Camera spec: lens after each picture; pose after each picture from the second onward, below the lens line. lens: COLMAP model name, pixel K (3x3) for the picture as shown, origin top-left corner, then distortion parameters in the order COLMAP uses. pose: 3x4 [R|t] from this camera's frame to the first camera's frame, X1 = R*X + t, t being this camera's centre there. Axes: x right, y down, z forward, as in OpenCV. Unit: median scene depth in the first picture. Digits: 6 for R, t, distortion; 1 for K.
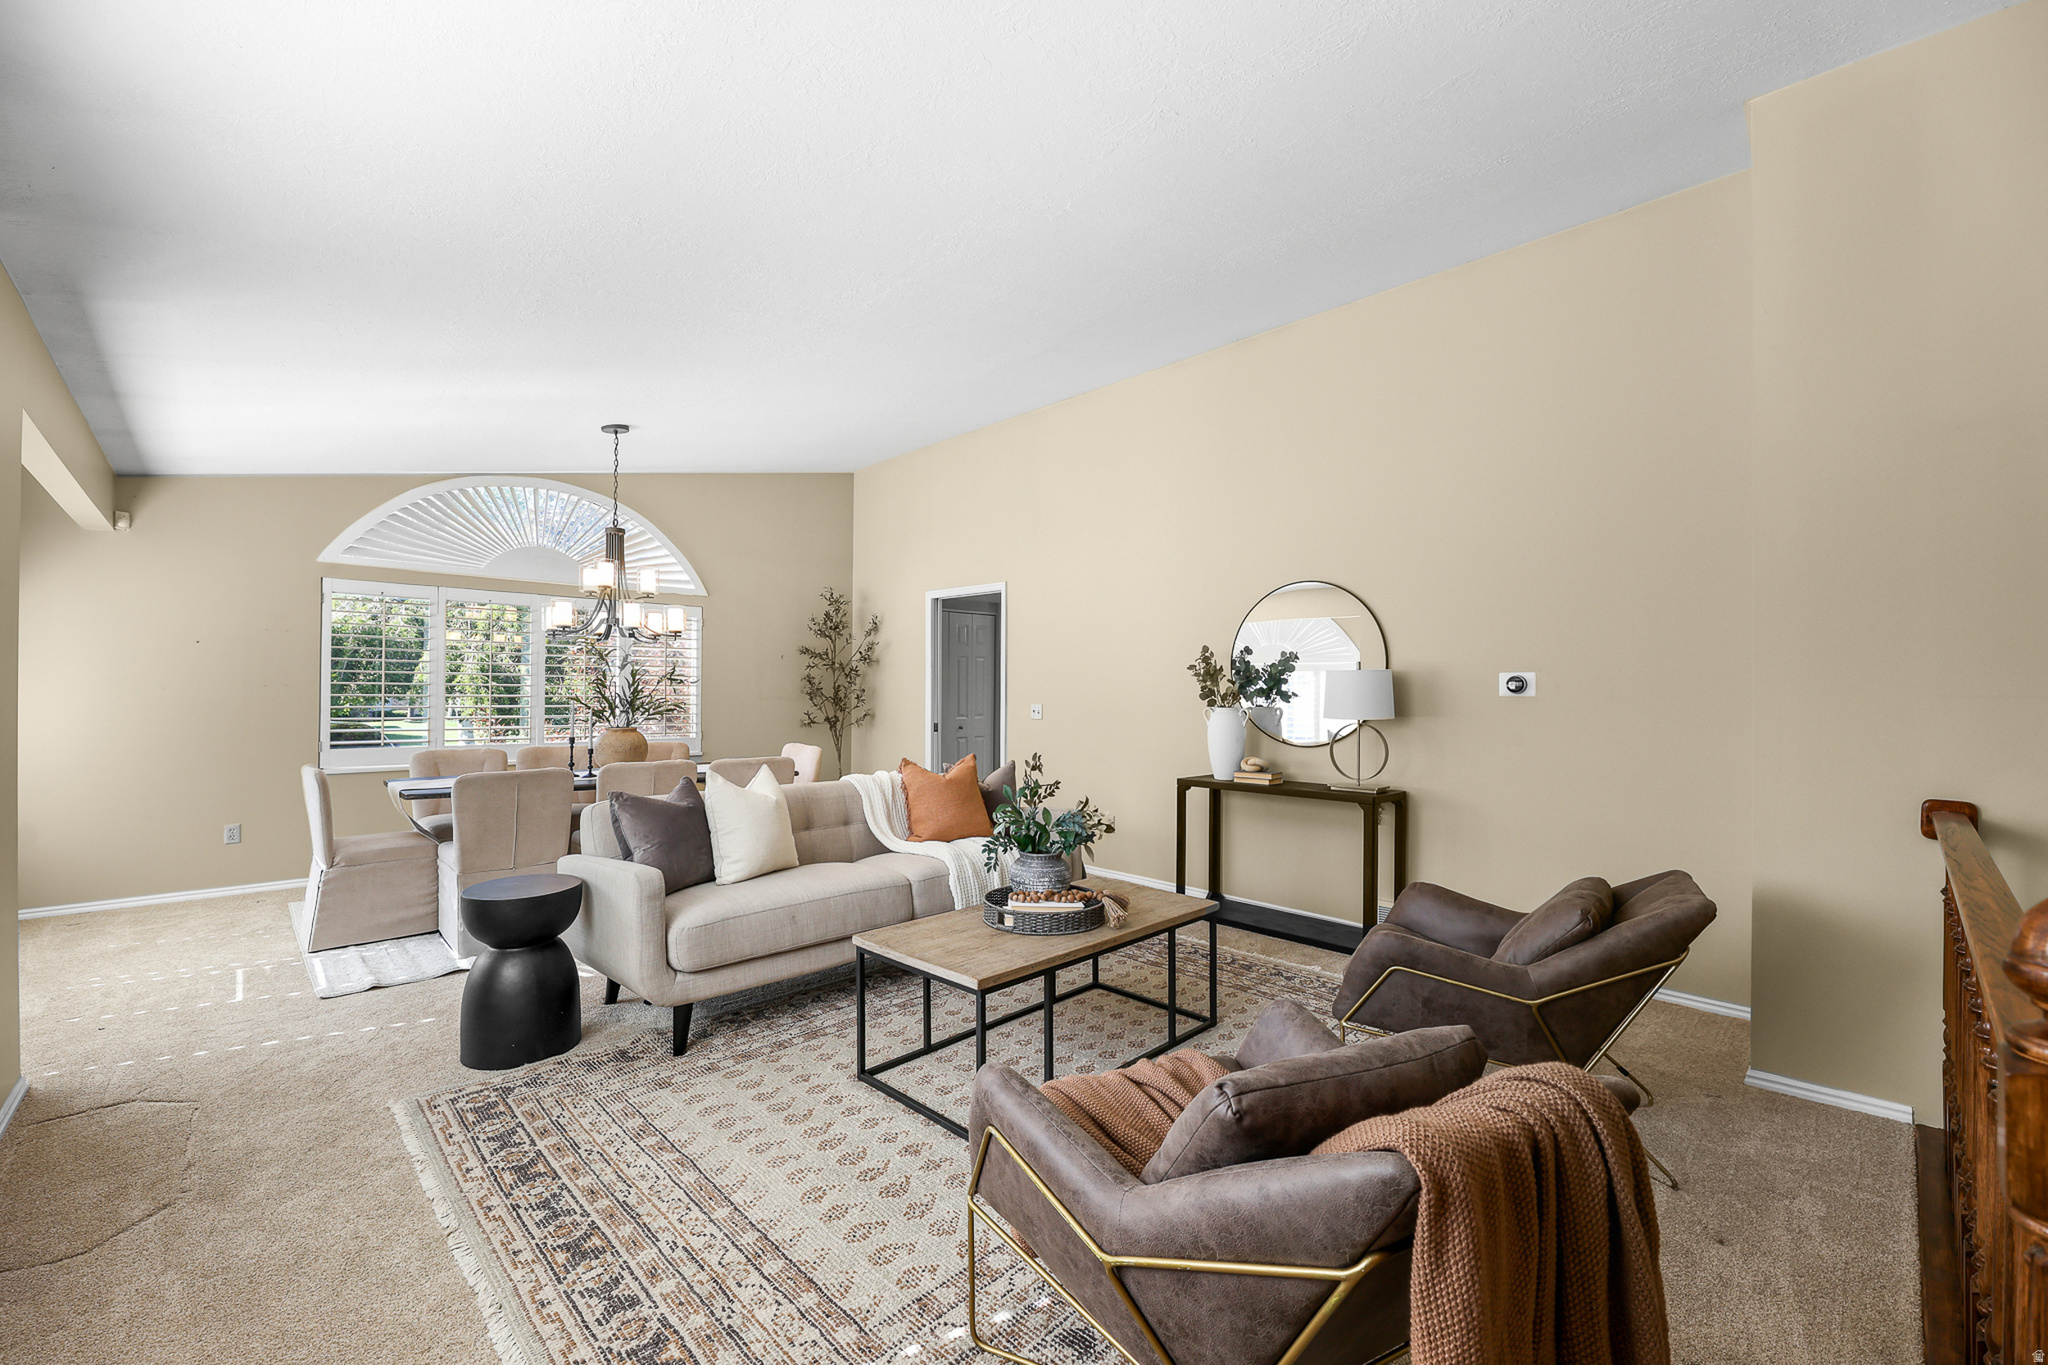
lens RADIAL K [[849.0, 0, 1024.0], [0, 849.0, 682.5], [0, 0, 1]] dist [0.001099, 0.000197]
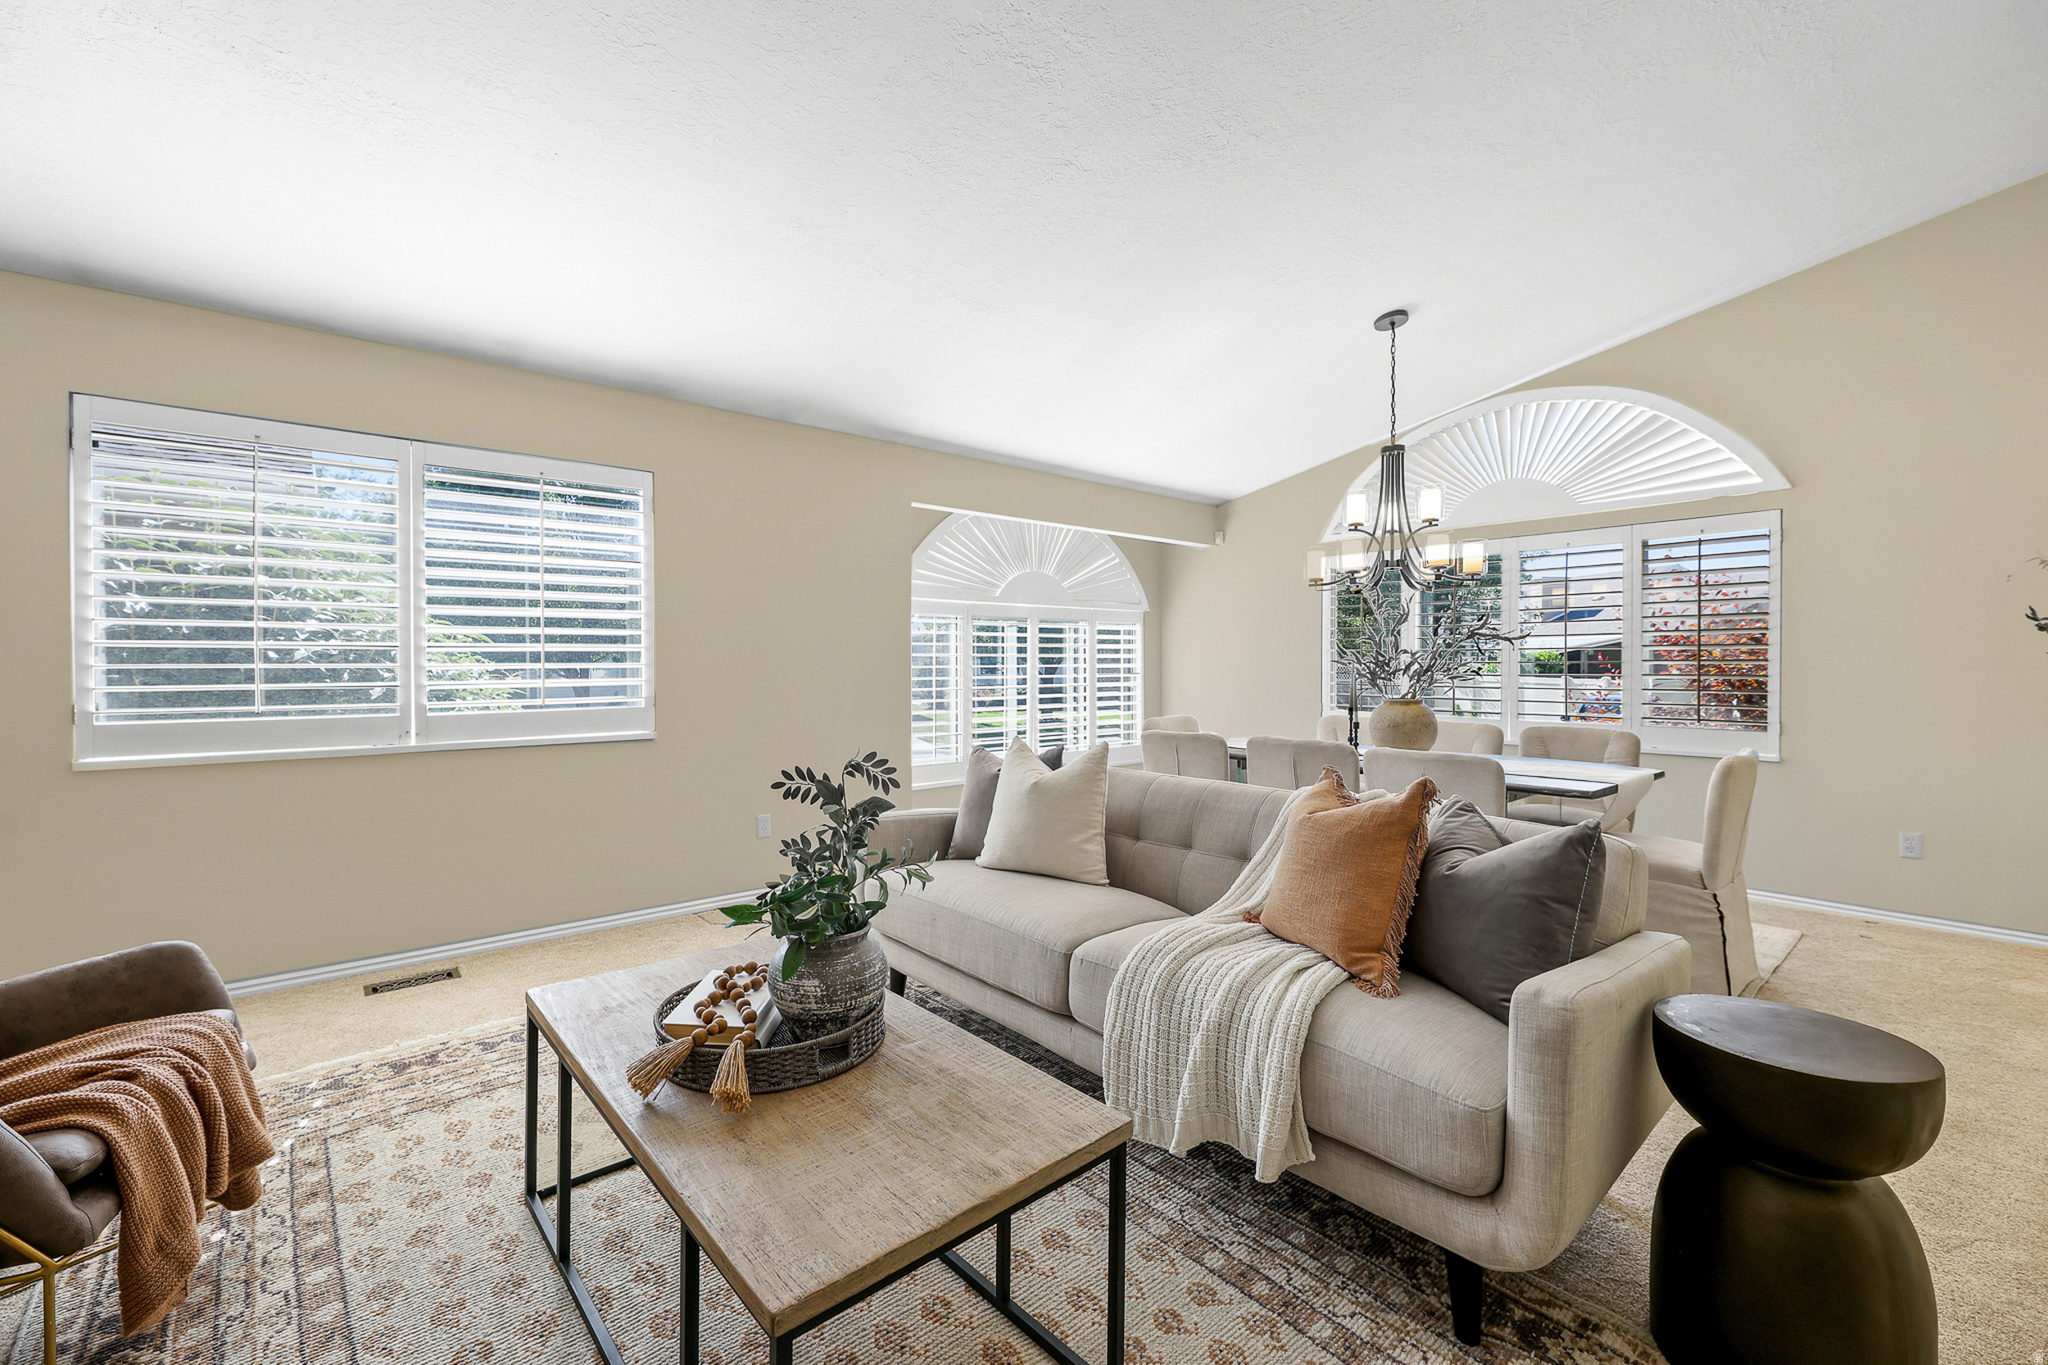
lens RADIAL K [[849.0, 0, 1024.0], [0, 849.0, 682.5], [0, 0, 1]] dist [0.001099, 0.000197]
pose [[-0.052393, 0.012943, -0.998543, 0.542257], [0.005039, 0.999907, 0.012696, 0.043275], [0.998614, -0.004367, -0.052454, 1.134325]]
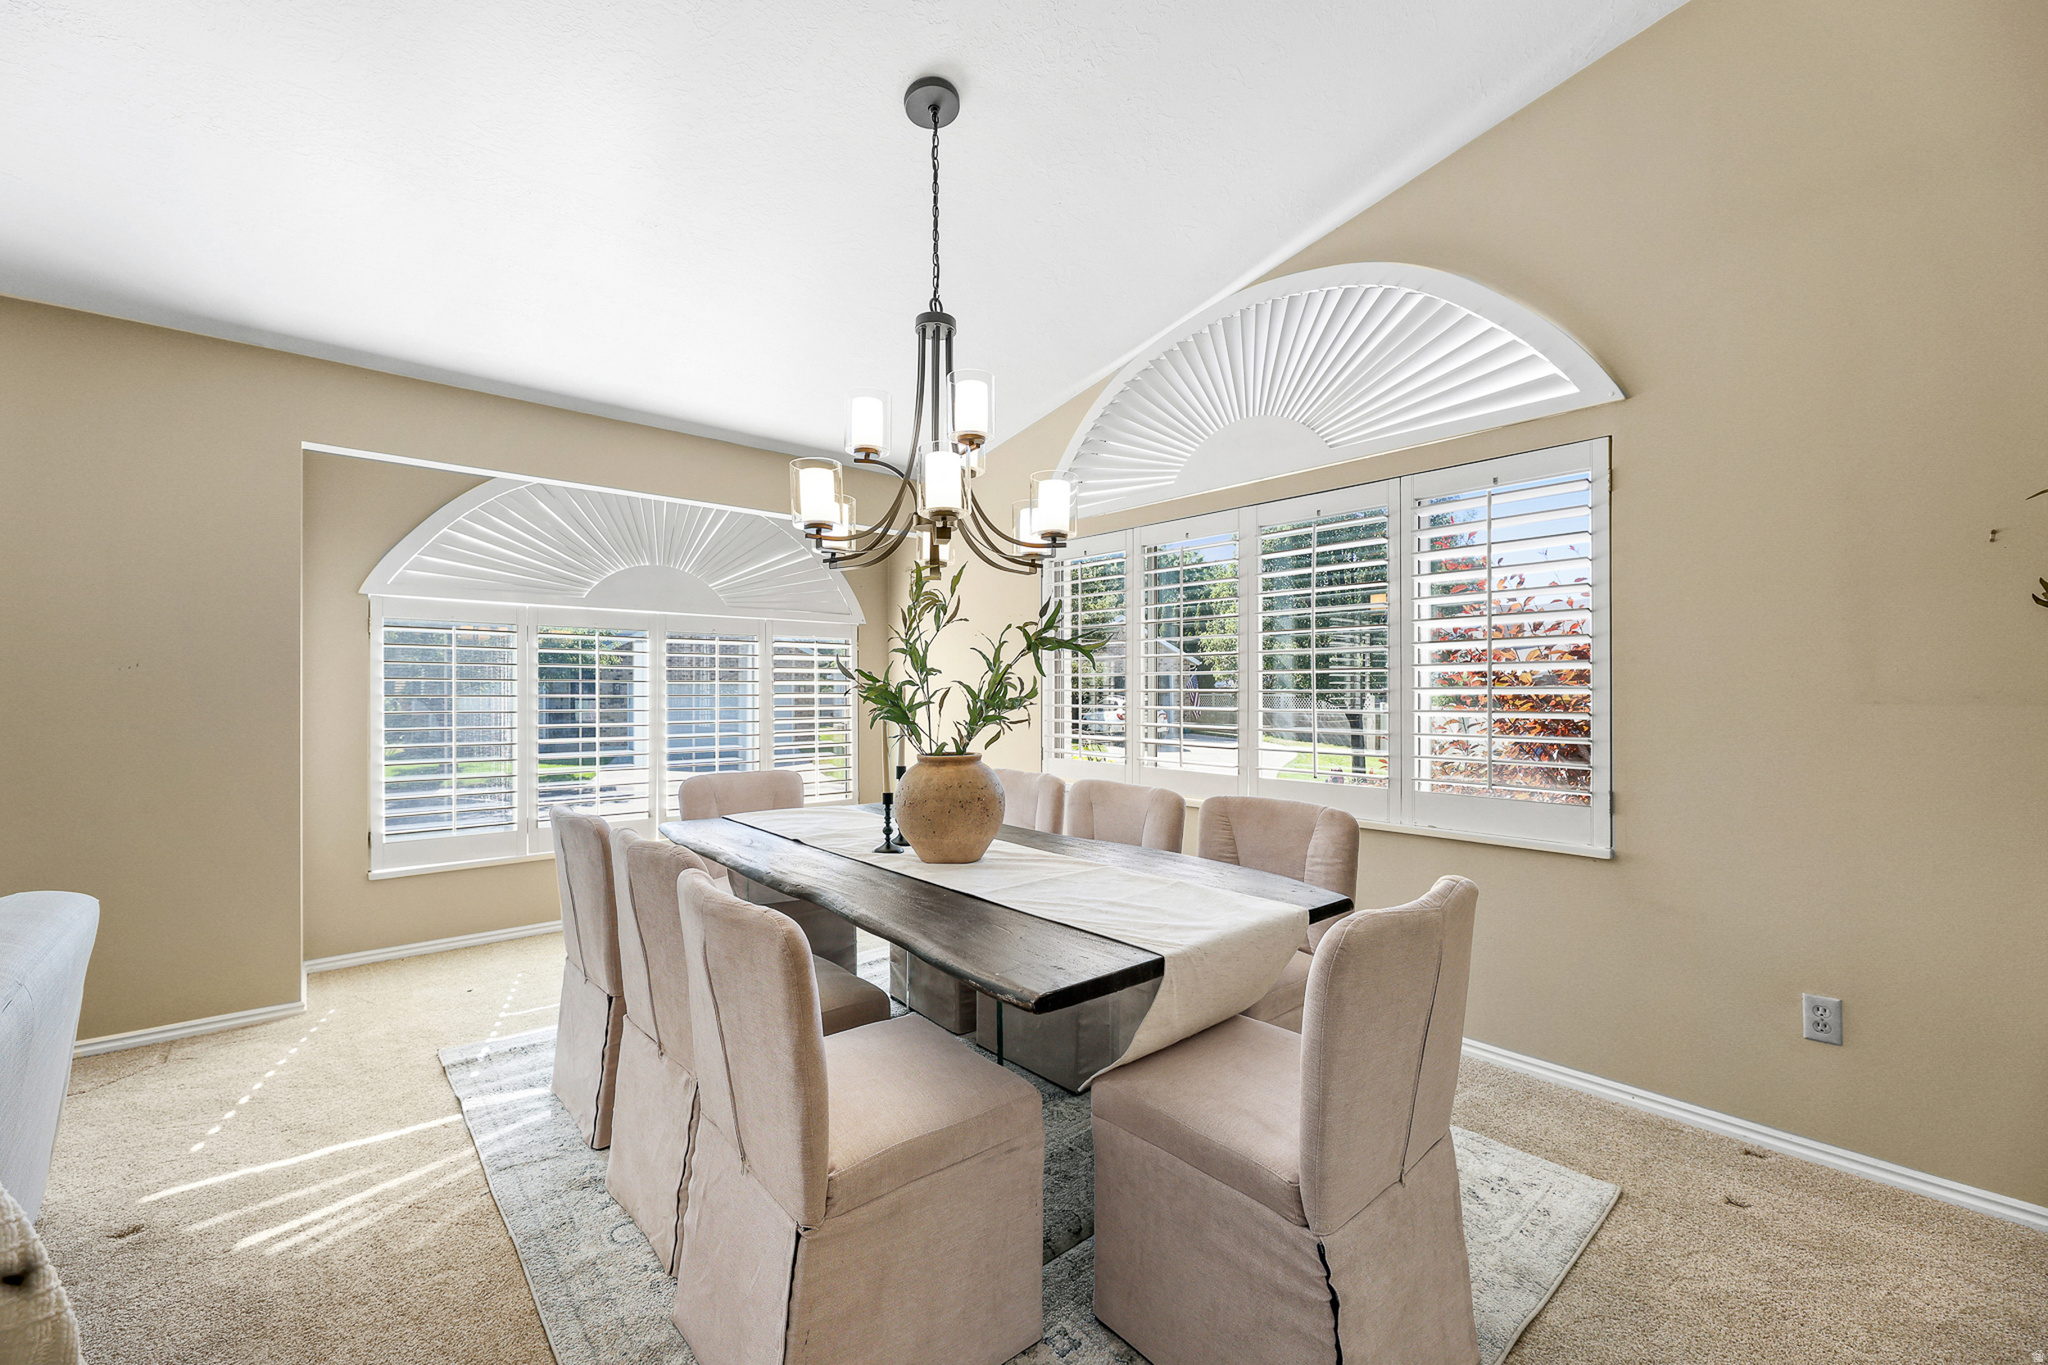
lens RADIAL K [[831.9, 0, 1032.5], [0, 831.9, 698.7], [0, 0, 1]] dist [-0.002935, -0.000233]
pose [[-0.041087, -0.002707, -0.999152, -0.050975], [0.004449, 0.999986, -0.002892, 0.041523], [0.999146, -0.004564, -0.041075, 1.738213]]
